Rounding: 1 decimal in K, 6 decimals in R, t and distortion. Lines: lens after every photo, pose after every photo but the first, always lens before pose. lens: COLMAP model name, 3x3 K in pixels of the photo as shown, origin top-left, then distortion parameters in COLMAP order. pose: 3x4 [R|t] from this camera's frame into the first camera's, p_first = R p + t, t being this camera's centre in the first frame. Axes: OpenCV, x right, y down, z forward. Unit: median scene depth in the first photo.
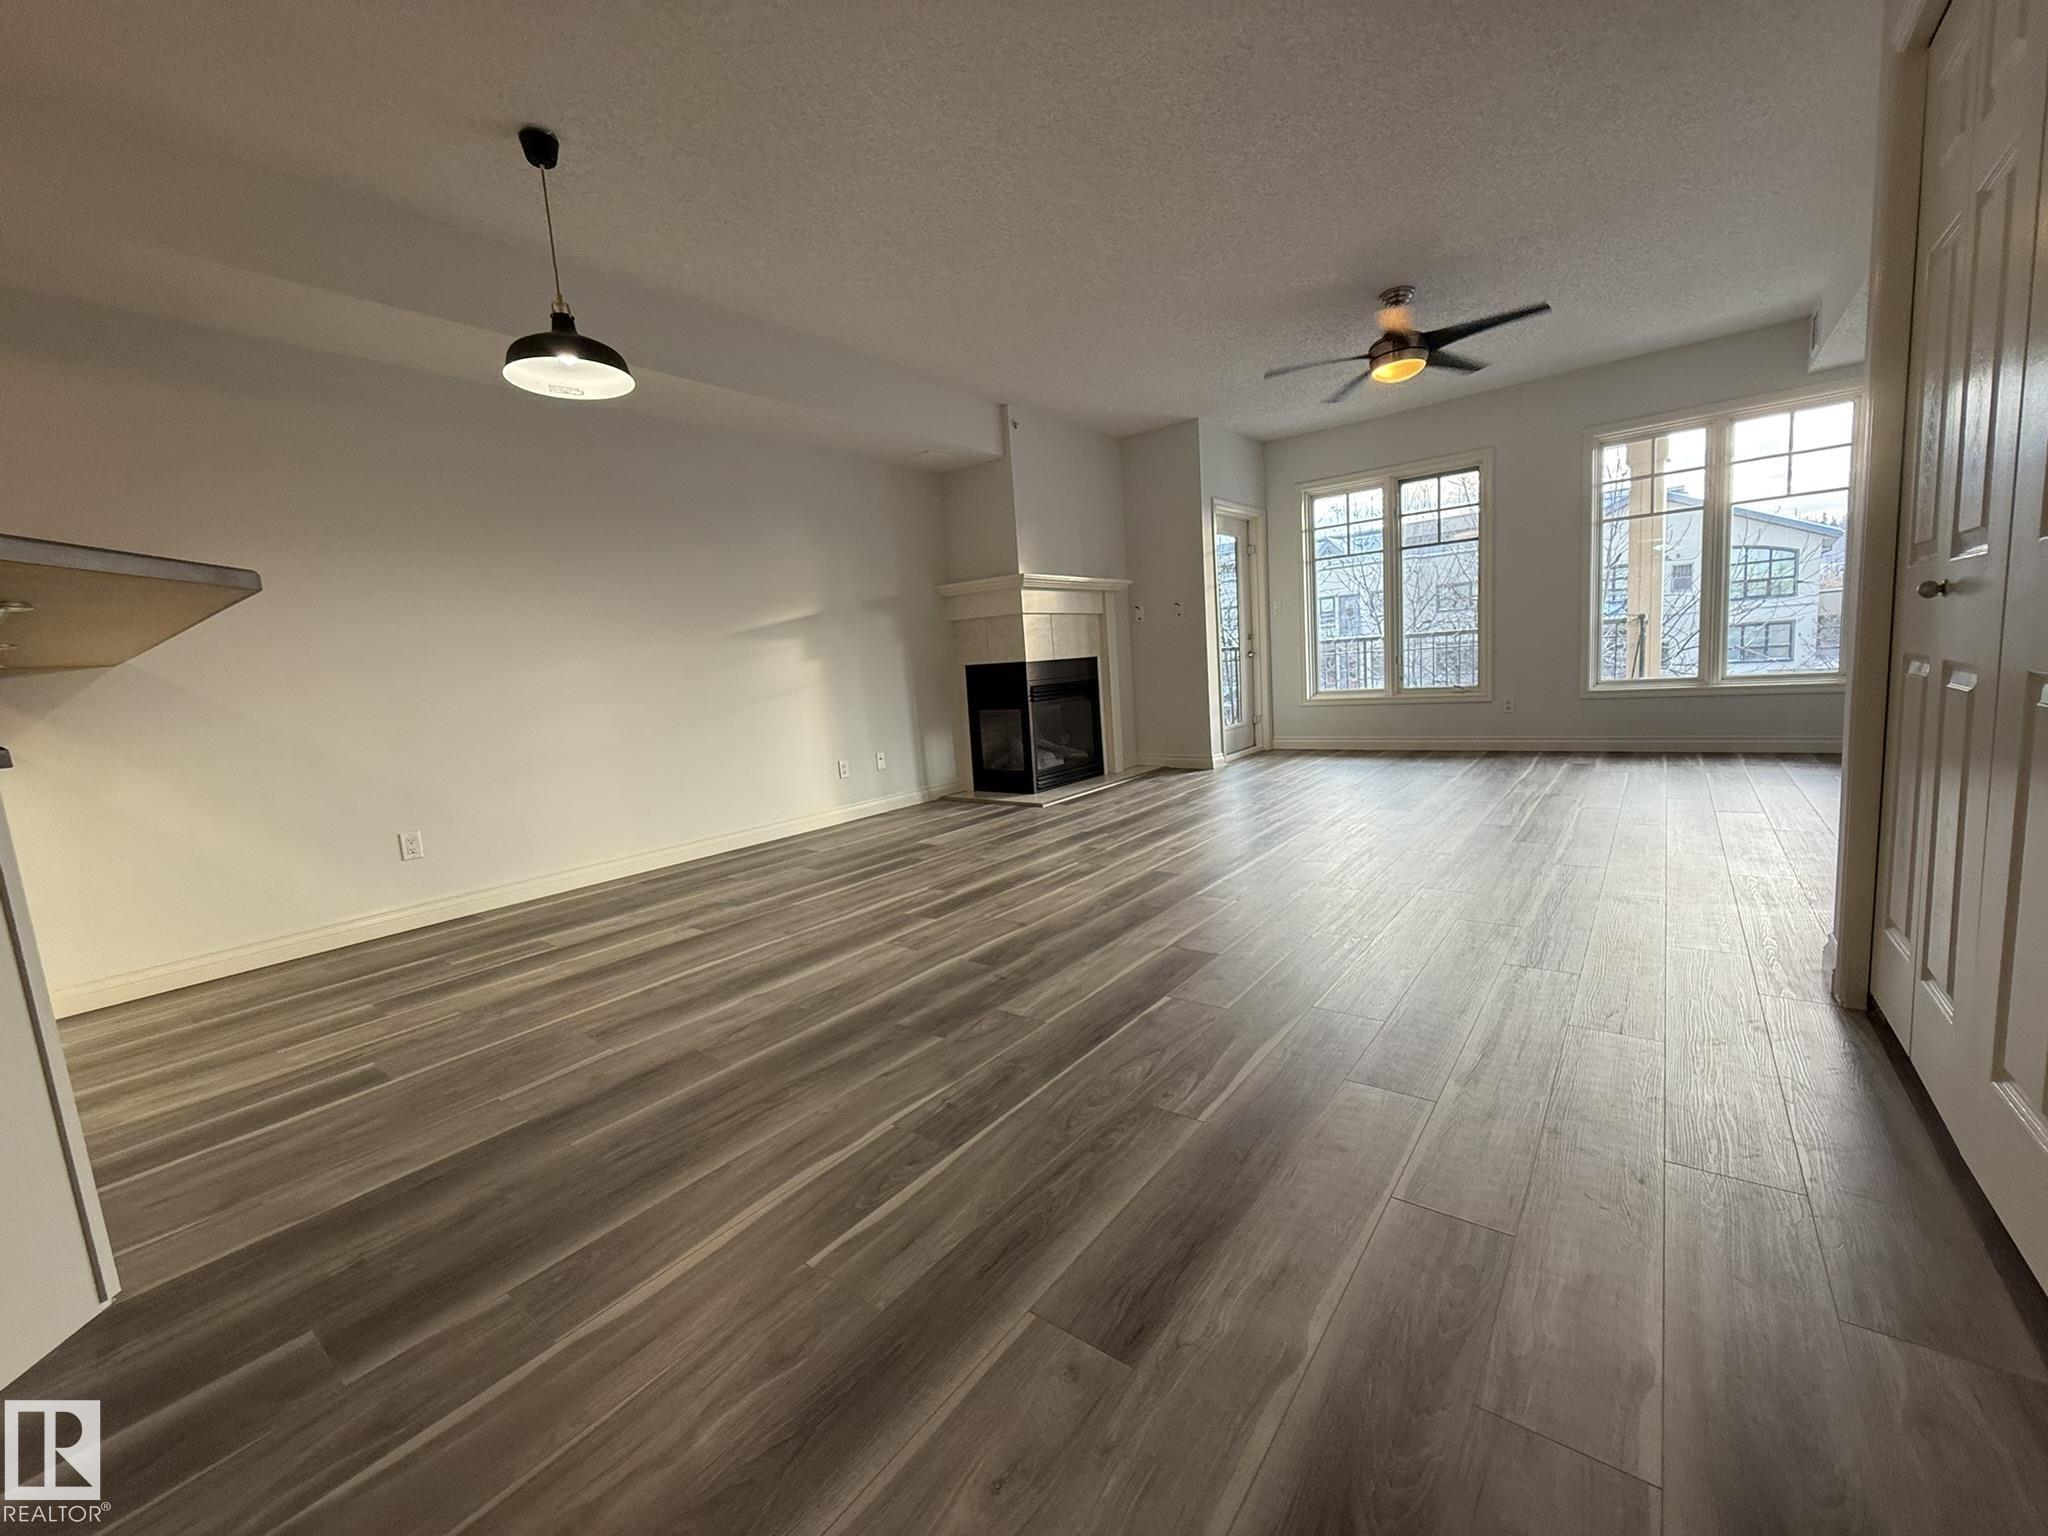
lens RADIAL K [[814.6, 0, 1027.7], [0, 814.6, 772.0], [0, 0, 1]] dist [-0.000131, 0.000122]
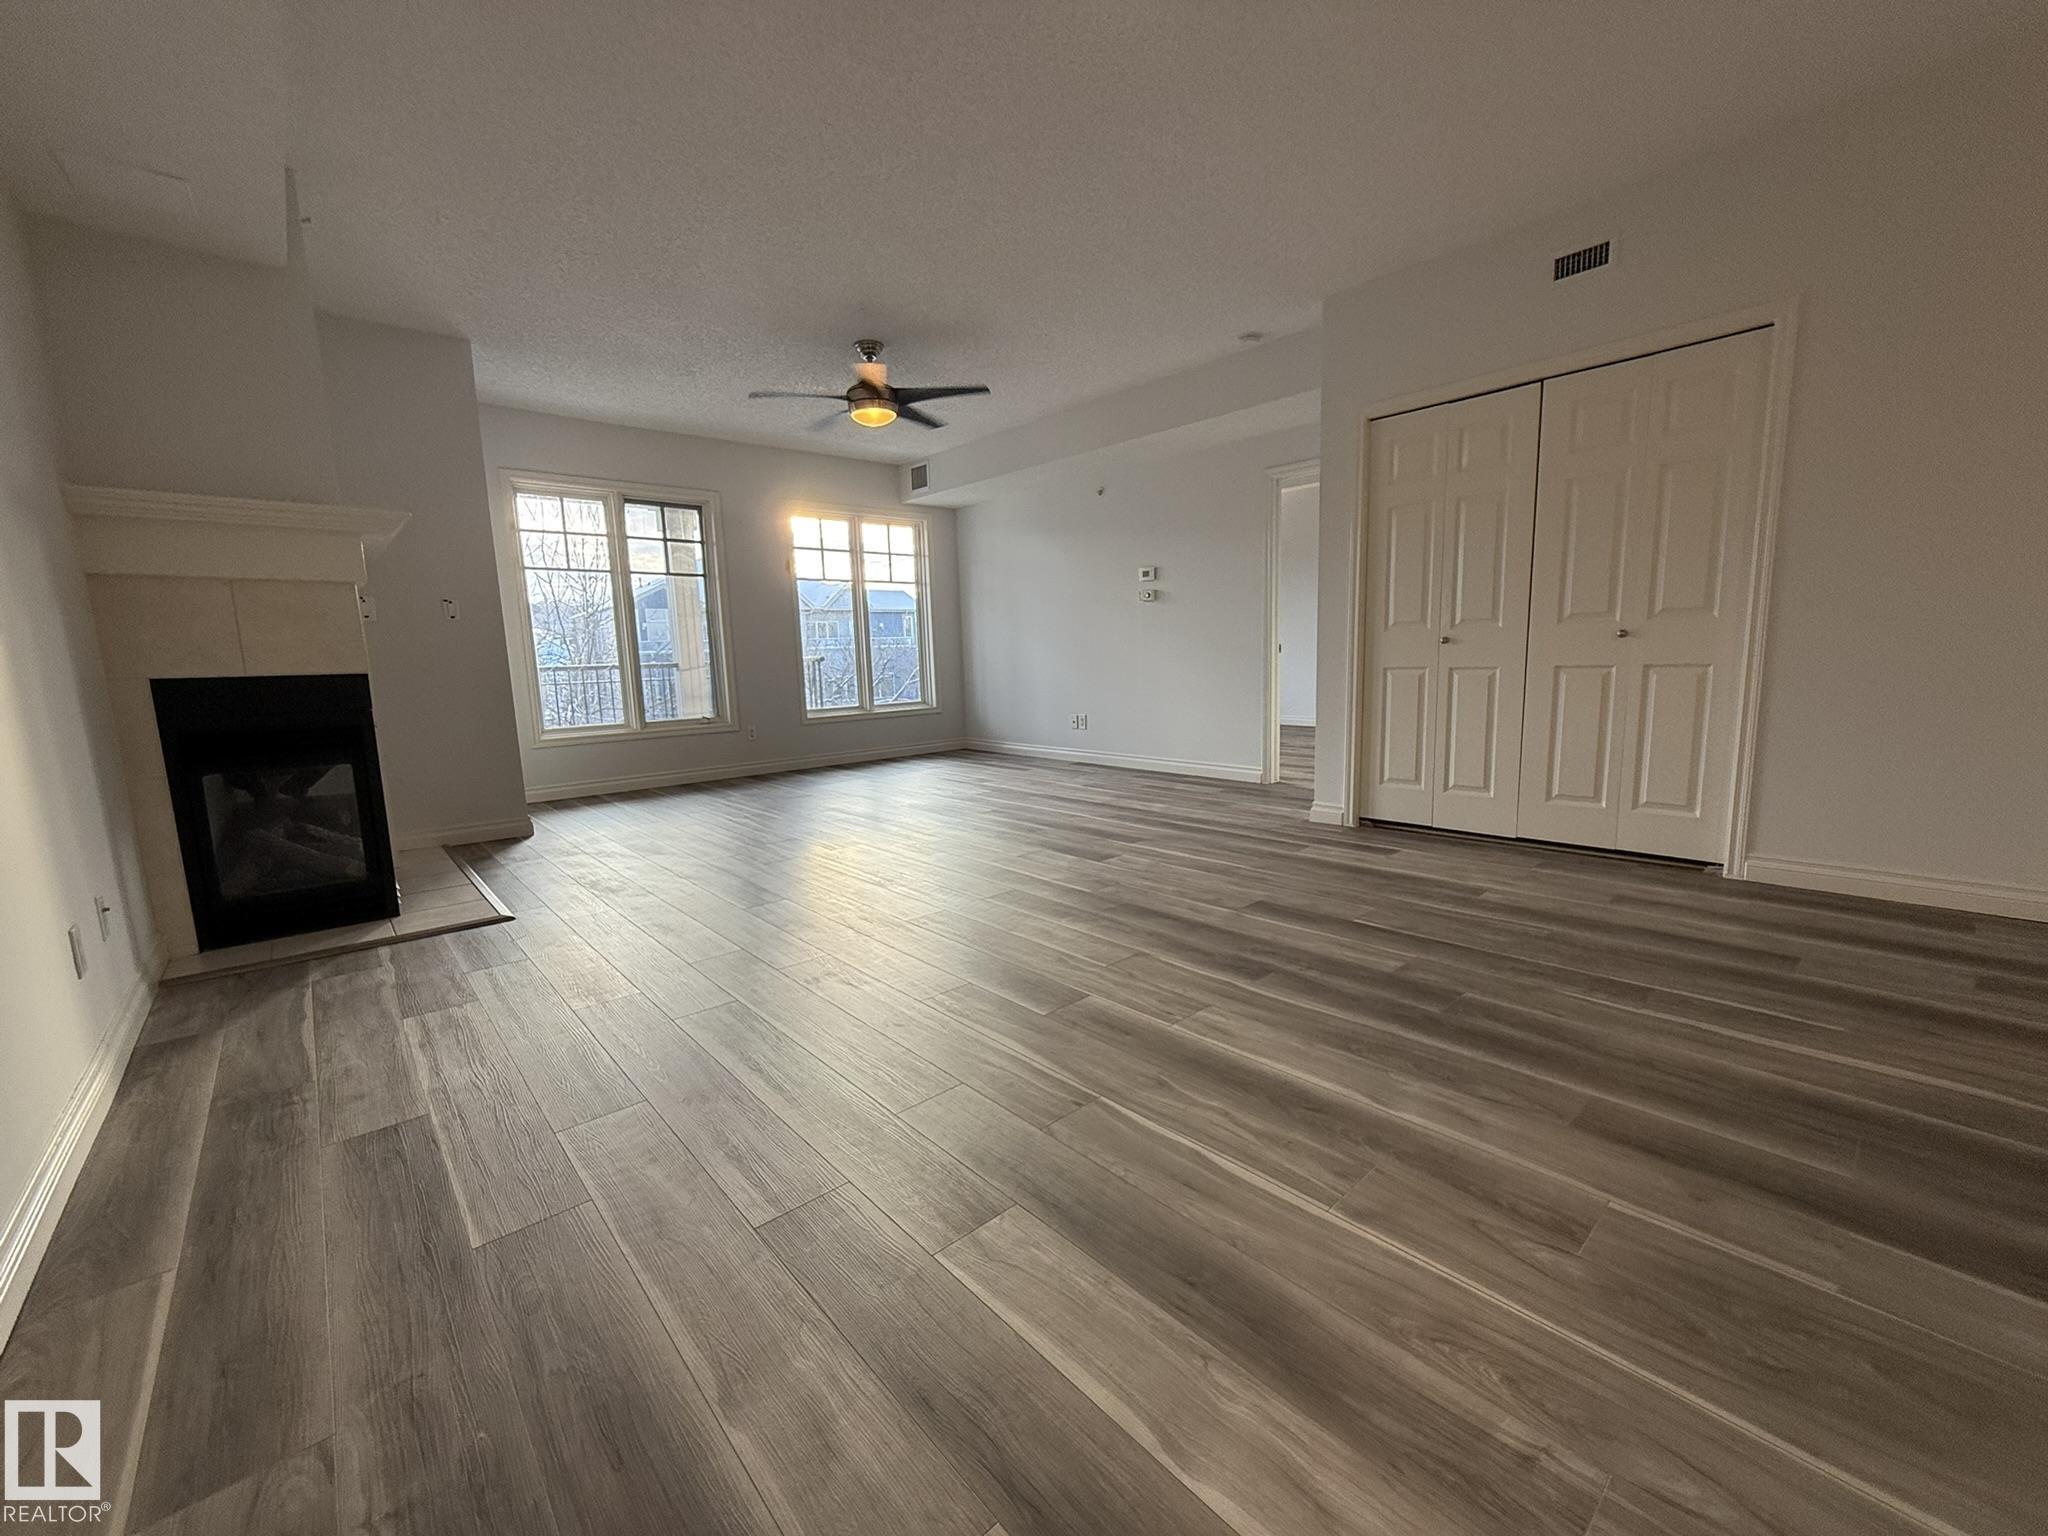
lens RADIAL K [[814.6, 0, 1025.4], [0, 814.6, 773.6], [0, 0, 1]] dist [-0.000131, 0.000122]
pose [[0.186537, -0.079022, 0.979265, -0.483374], [0.146363, 0.987872, 0.051837, -0.037503], [-0.971484, 0.133658, 0.195841, 0.515728]]
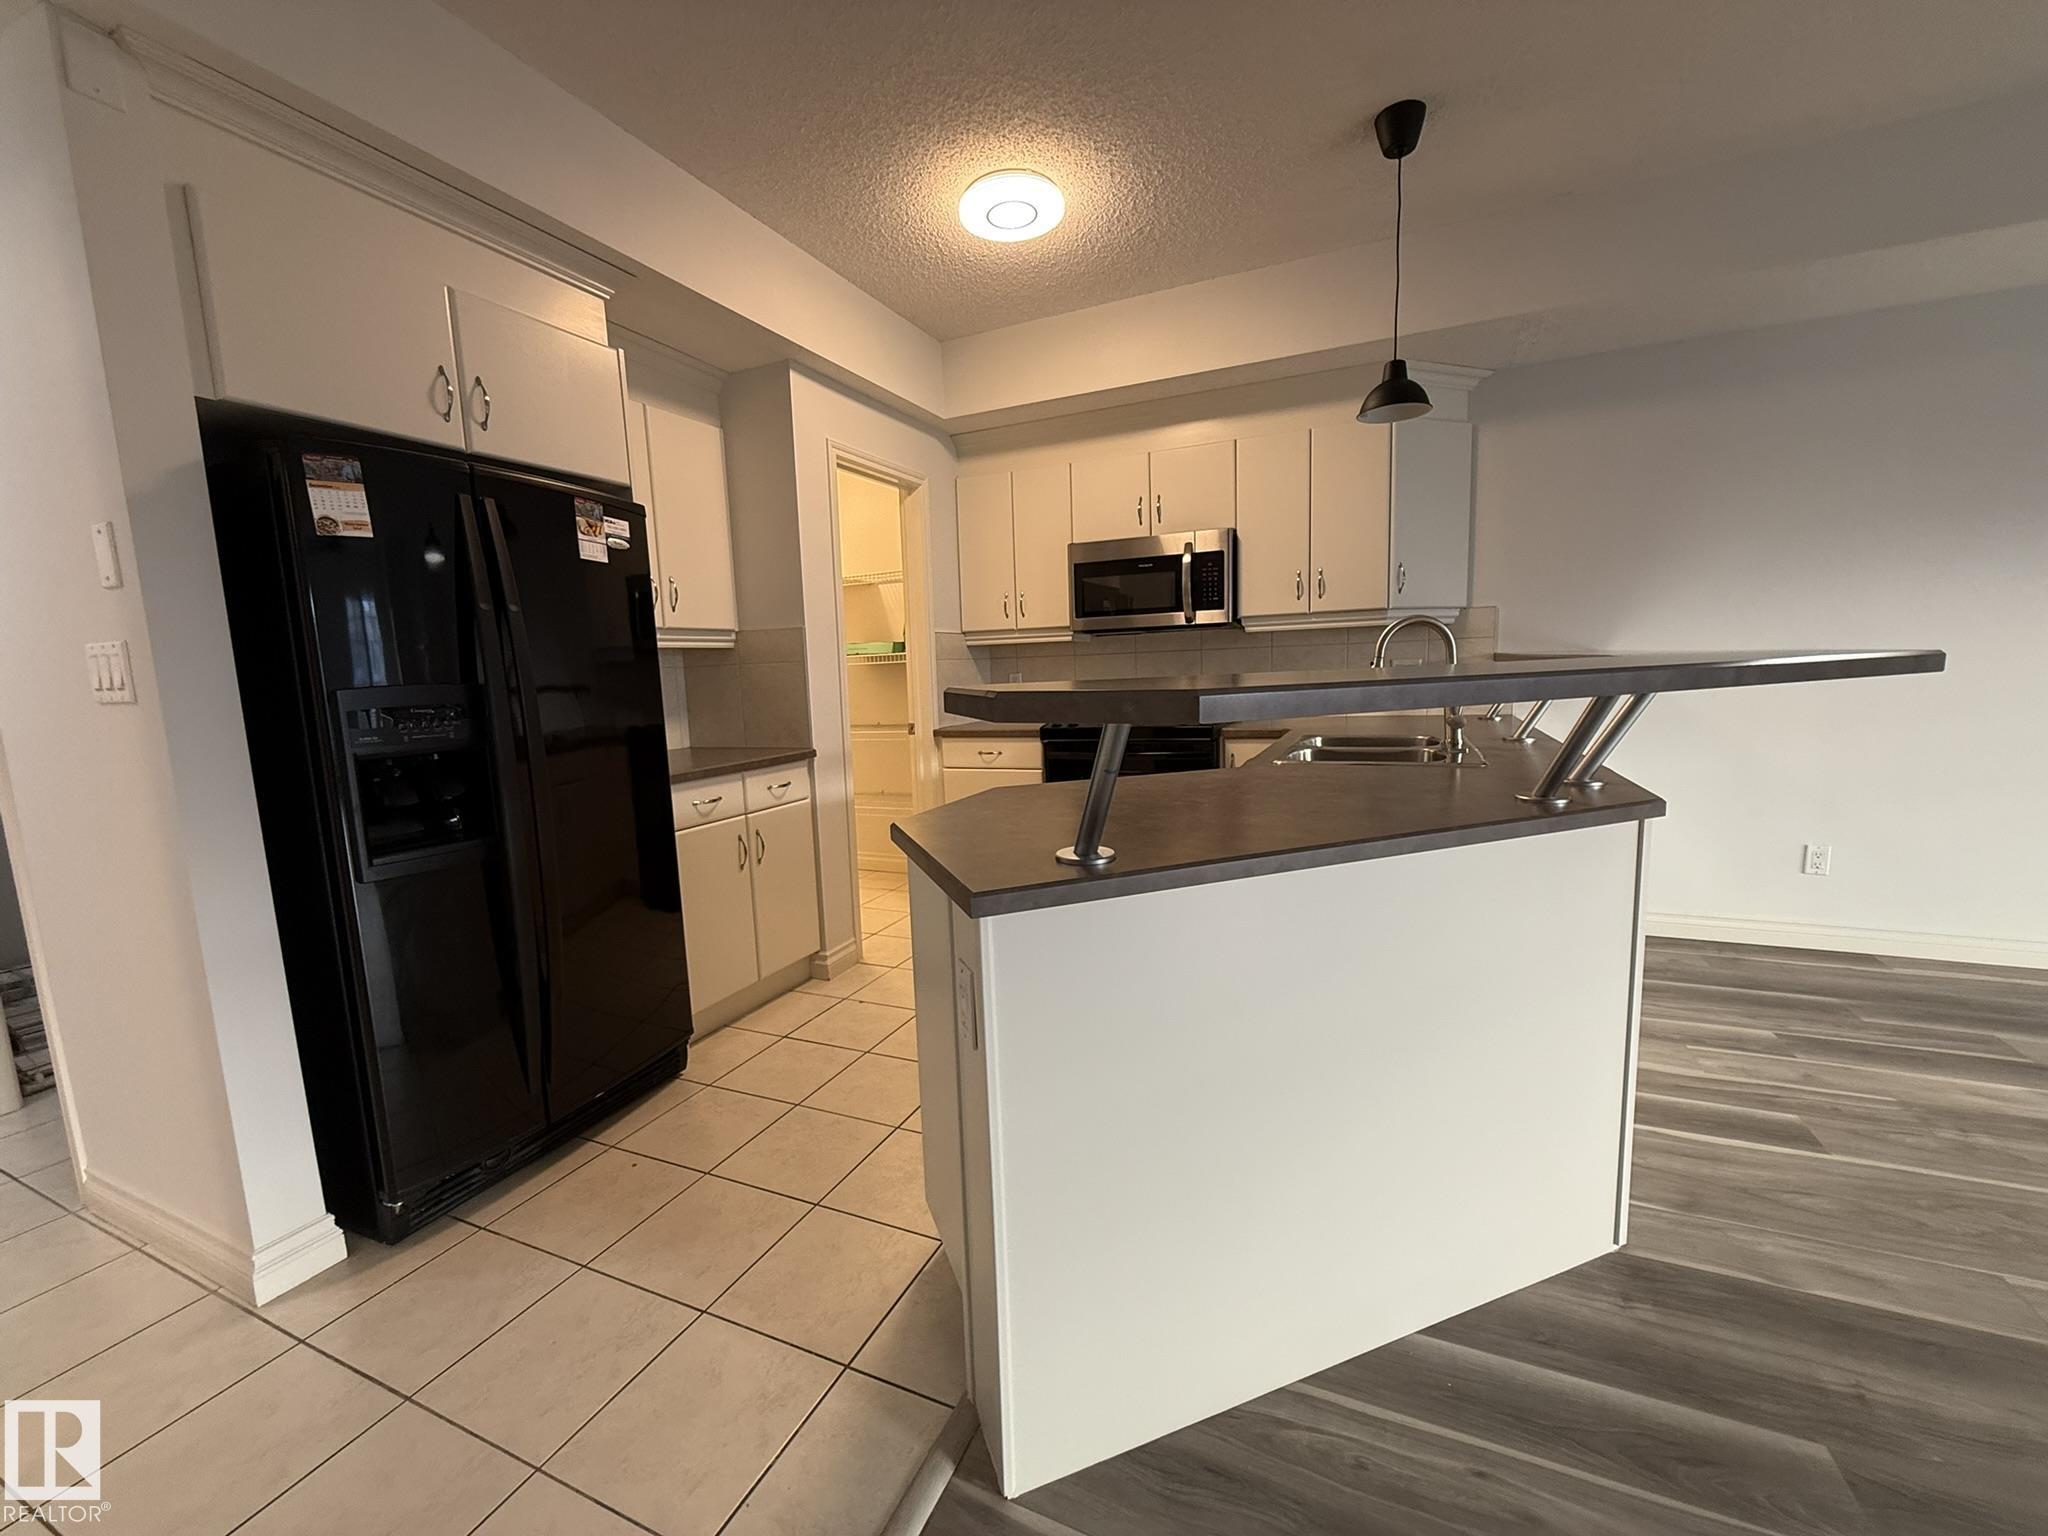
lens RADIAL K [[814.6, 0, 1026.0], [0, 814.6, 769.6], [0, 0, 1]] dist [-0.000131, 0.000122]
pose [[0.233586, 0.186330, -0.954316, -0.075408], [-0.109309, 0.980277, 0.164644, -0.039421], [0.966172, 0.065856, 0.249347, -0.052827]]
